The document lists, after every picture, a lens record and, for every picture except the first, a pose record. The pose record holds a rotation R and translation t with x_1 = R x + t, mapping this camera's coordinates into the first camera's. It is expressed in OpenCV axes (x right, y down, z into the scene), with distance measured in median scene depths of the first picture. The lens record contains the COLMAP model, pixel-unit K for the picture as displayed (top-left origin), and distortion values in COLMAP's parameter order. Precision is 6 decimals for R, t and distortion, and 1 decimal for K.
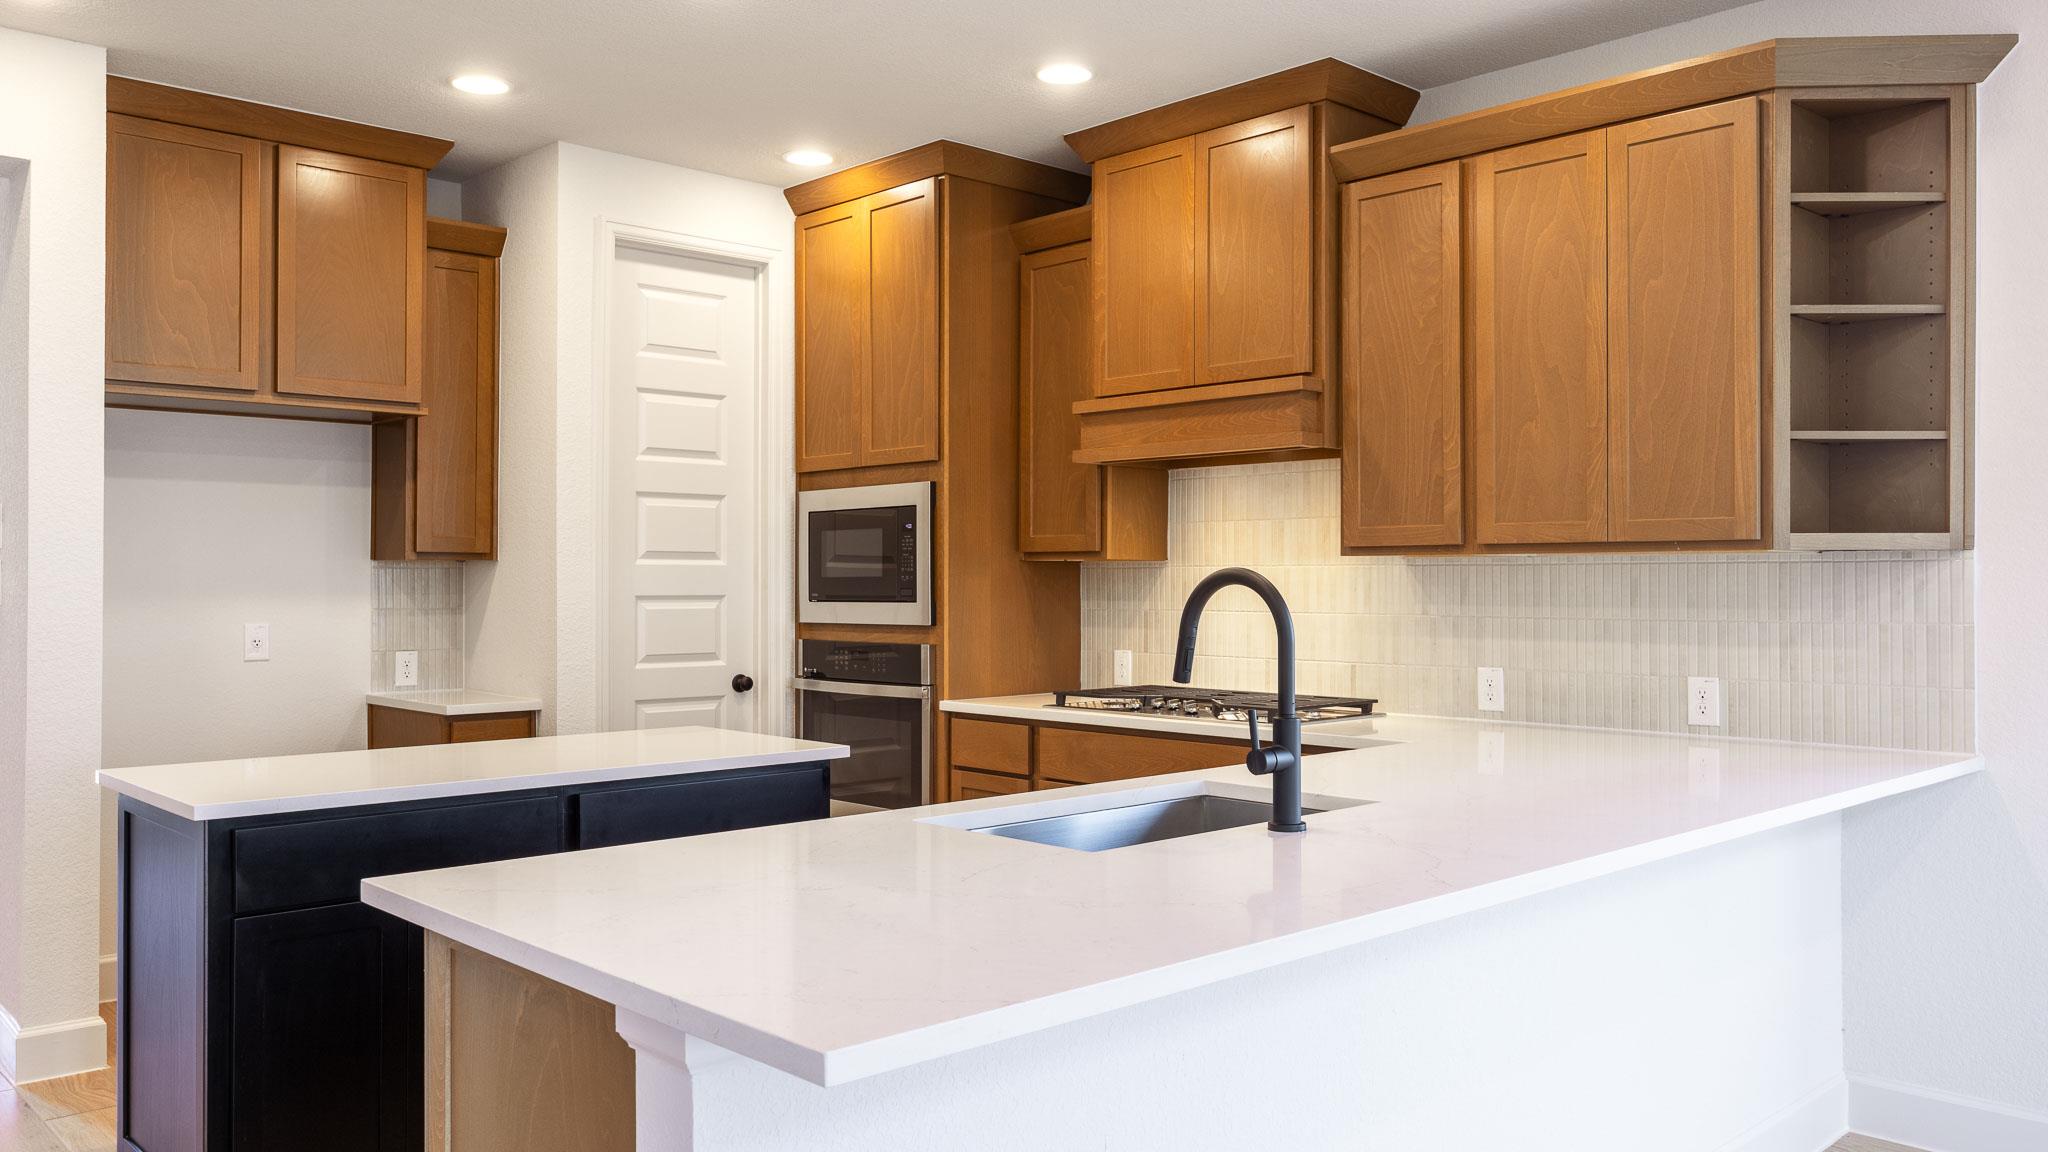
lens RADIAL K [[1569.9, 0, 1021.6], [0, 1569.9, 575.1], [0, 0, 1]] dist [0.003196, -0.002625]
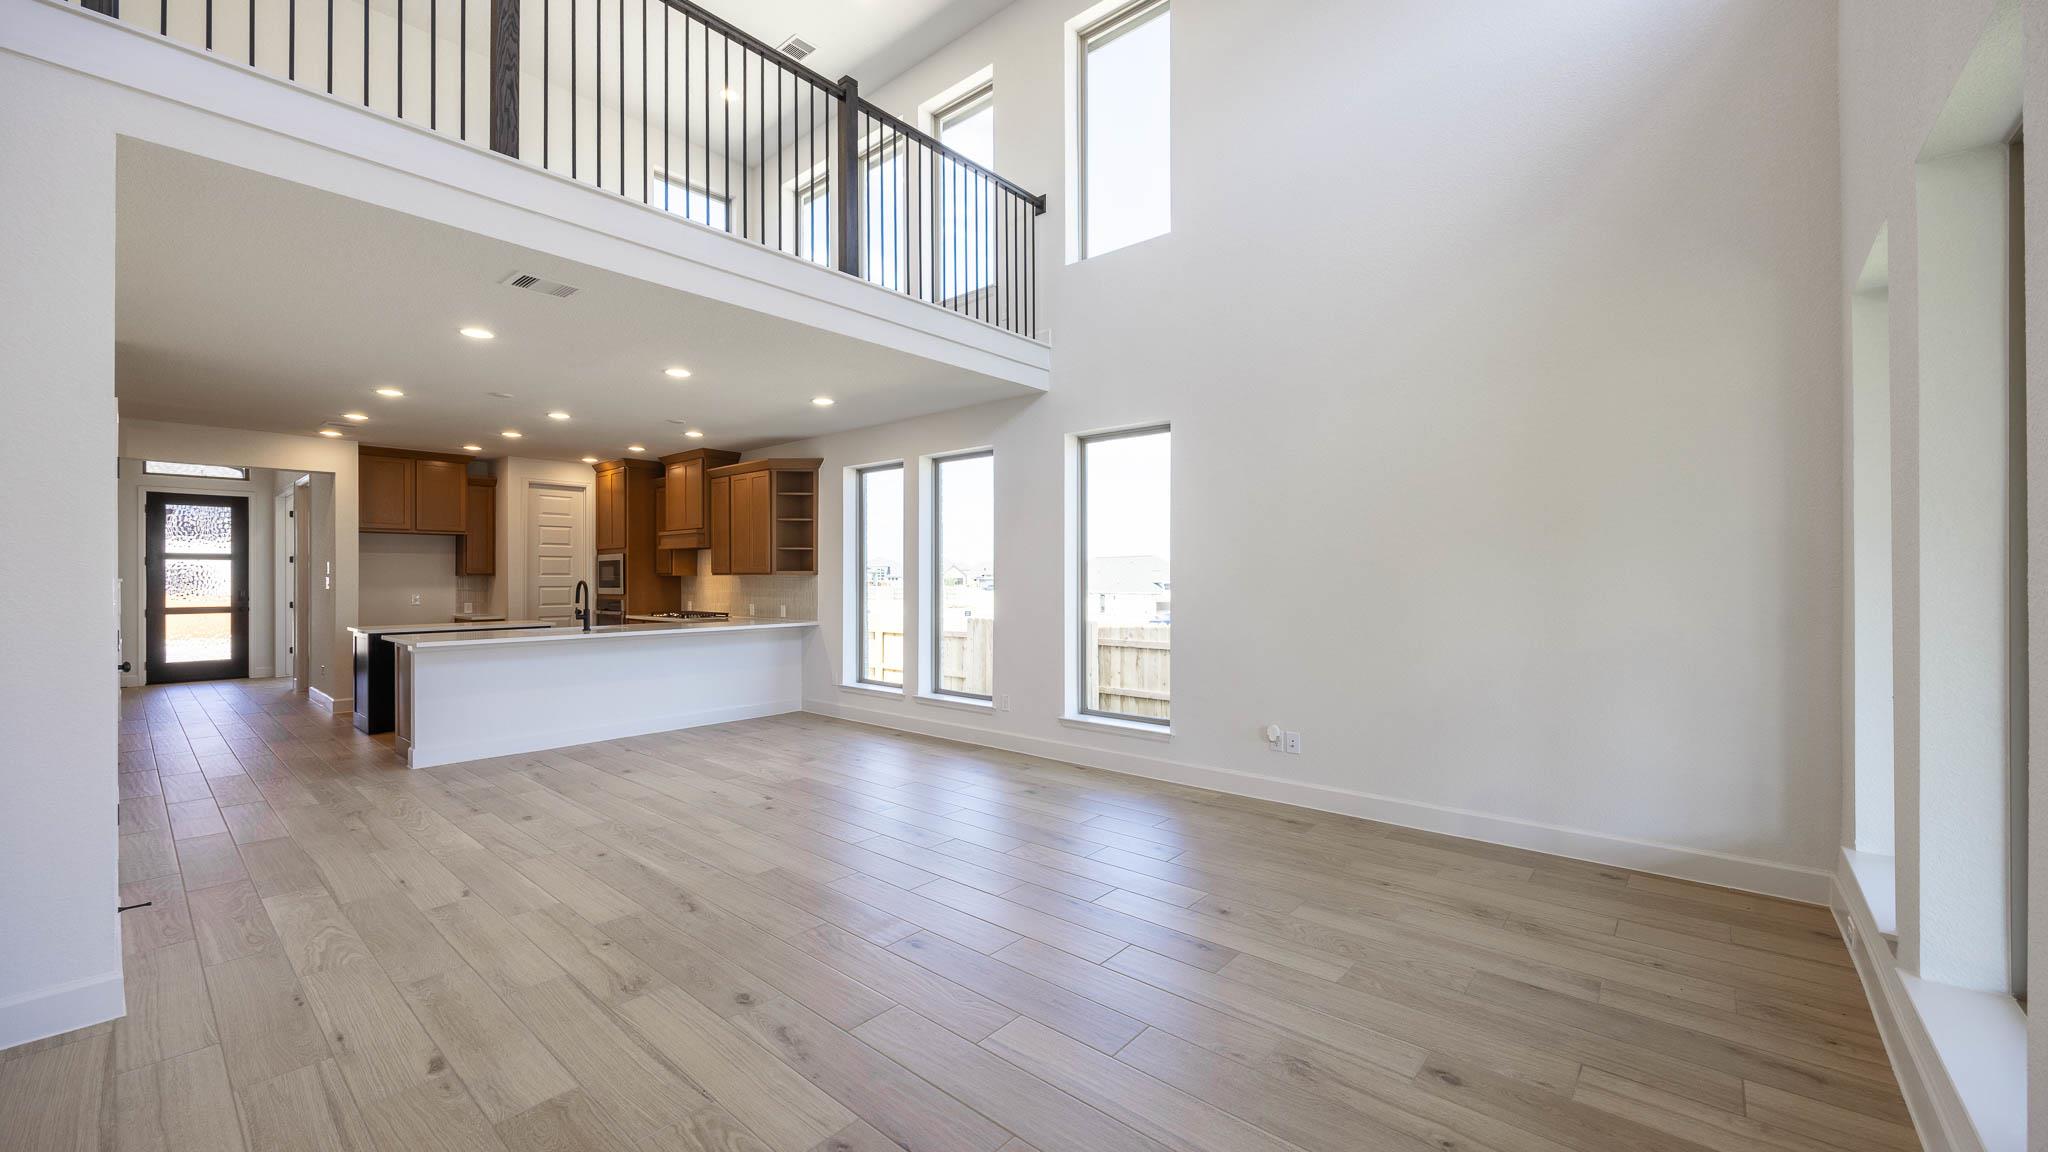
lens RADIAL K [[787.1, 0, 1029.7], [0, 787.1, 576.3], [0, 0, 1]] dist [0.001095, 0.000061]
pose [[0.993868, -0.001342, 0.110562, 0.652799], [0.001067, 0.999996, 0.002544, -0.012050], [-0.110565, -0.002410, 0.993866, -0.858908]]
